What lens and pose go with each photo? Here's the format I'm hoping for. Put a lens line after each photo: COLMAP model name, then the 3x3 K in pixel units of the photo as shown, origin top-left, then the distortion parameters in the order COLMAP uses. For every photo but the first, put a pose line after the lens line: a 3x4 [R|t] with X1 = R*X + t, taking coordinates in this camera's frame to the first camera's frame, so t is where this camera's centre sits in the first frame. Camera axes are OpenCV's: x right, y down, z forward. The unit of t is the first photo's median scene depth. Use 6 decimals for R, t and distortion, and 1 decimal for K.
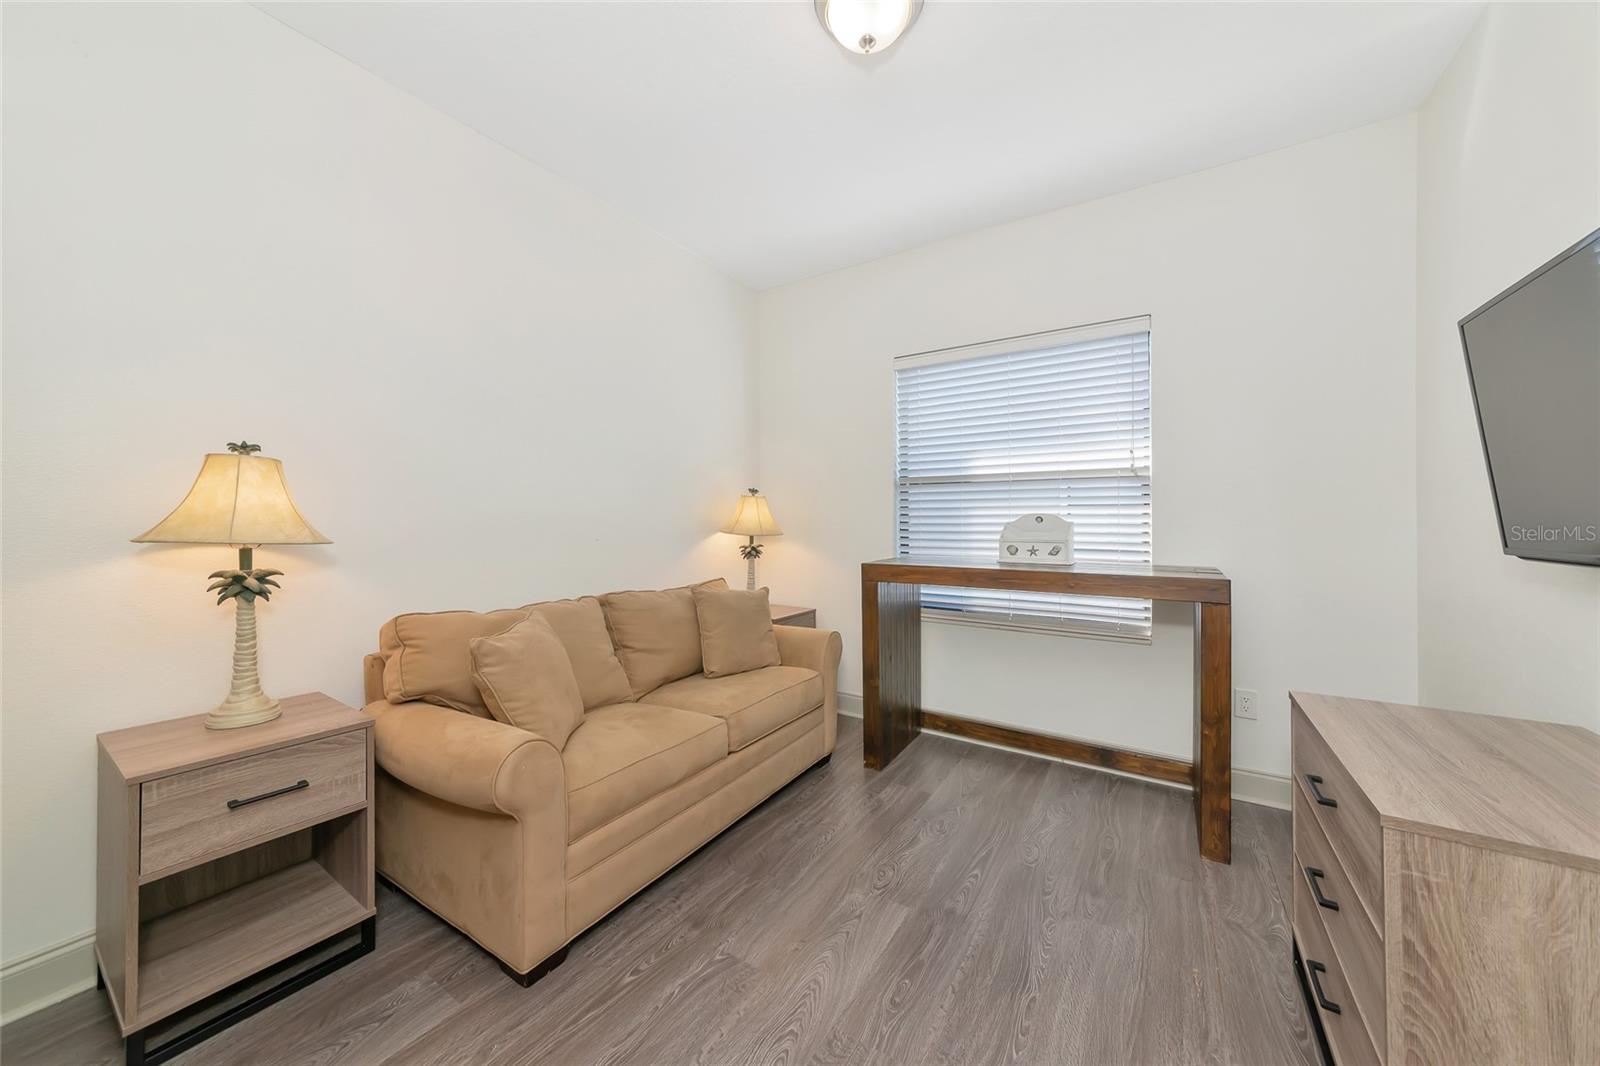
lens RADIAL K [[576.2, 0, 800.0], [0, 576.2, 525.7], [0, 0, 1]] dist [-0.009957, -0.000205]
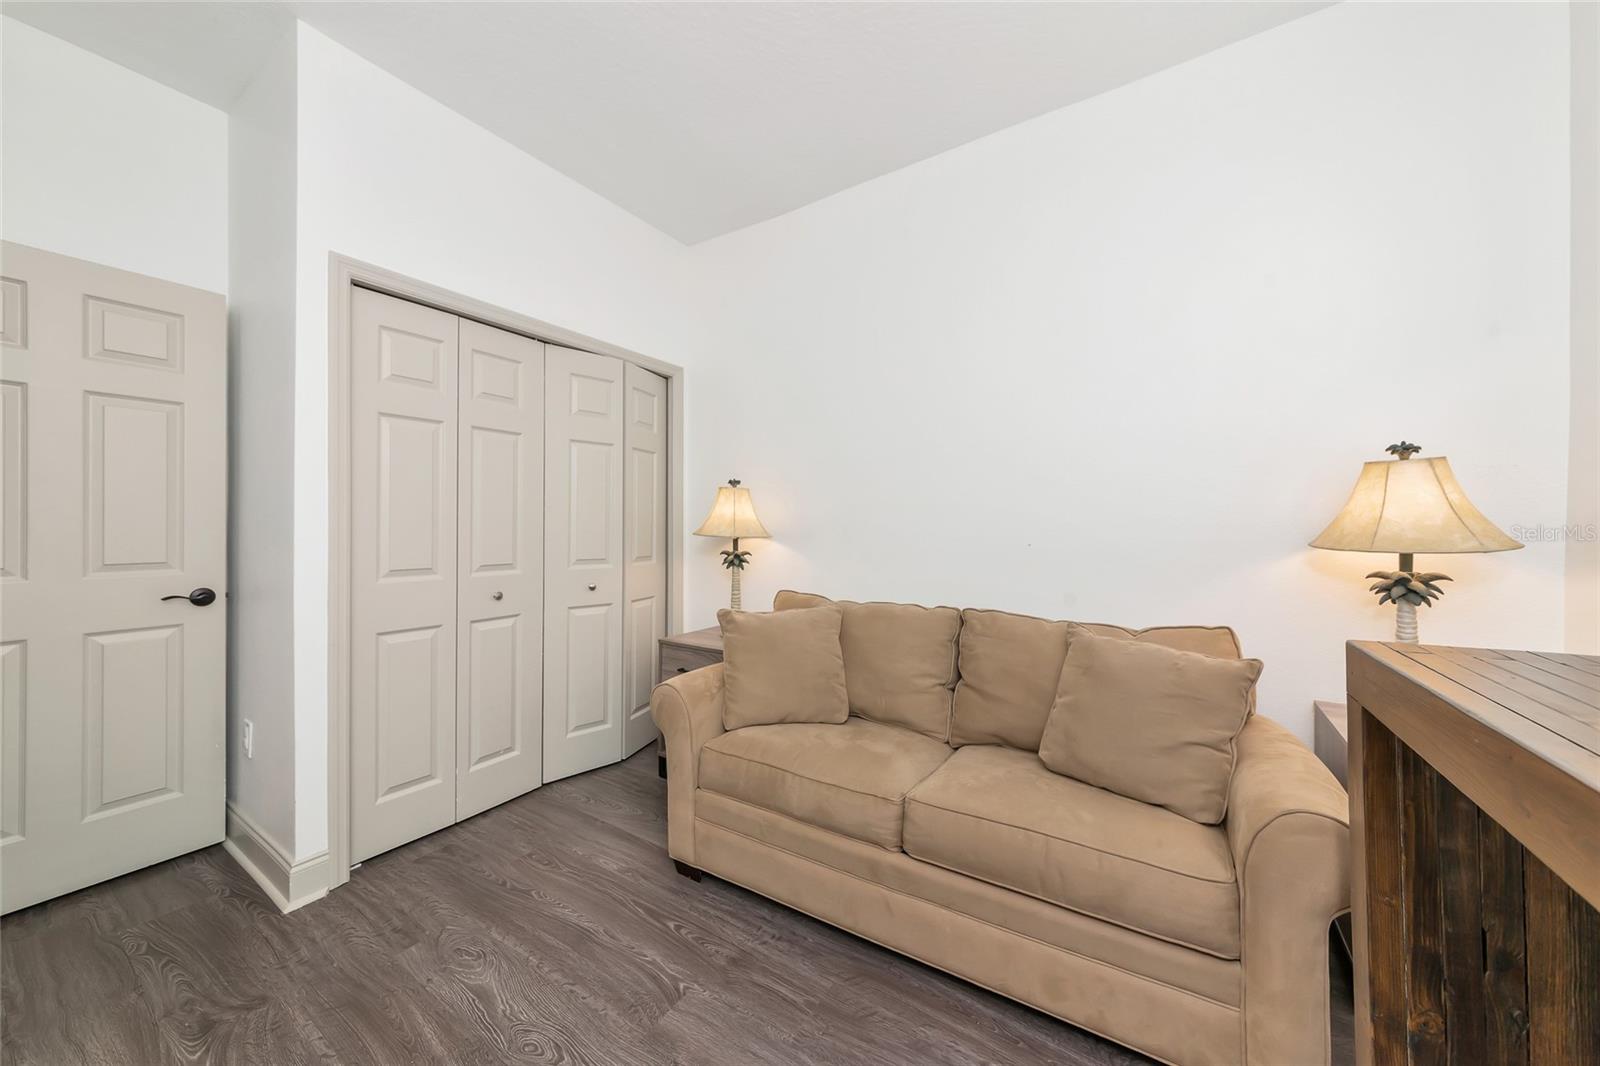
lens RADIAL K [[576.2, 0, 802.9], [0, 576.2, 521.4], [0, 0, 1]] dist [-0.009957, -0.000205]
pose [[-0.017245, -0.005805, -0.999834, 0.739048], [-0.002503, 0.999980, -0.005763, -0.004872], [0.999848, 0.002403, -0.017259, 1.121842]]
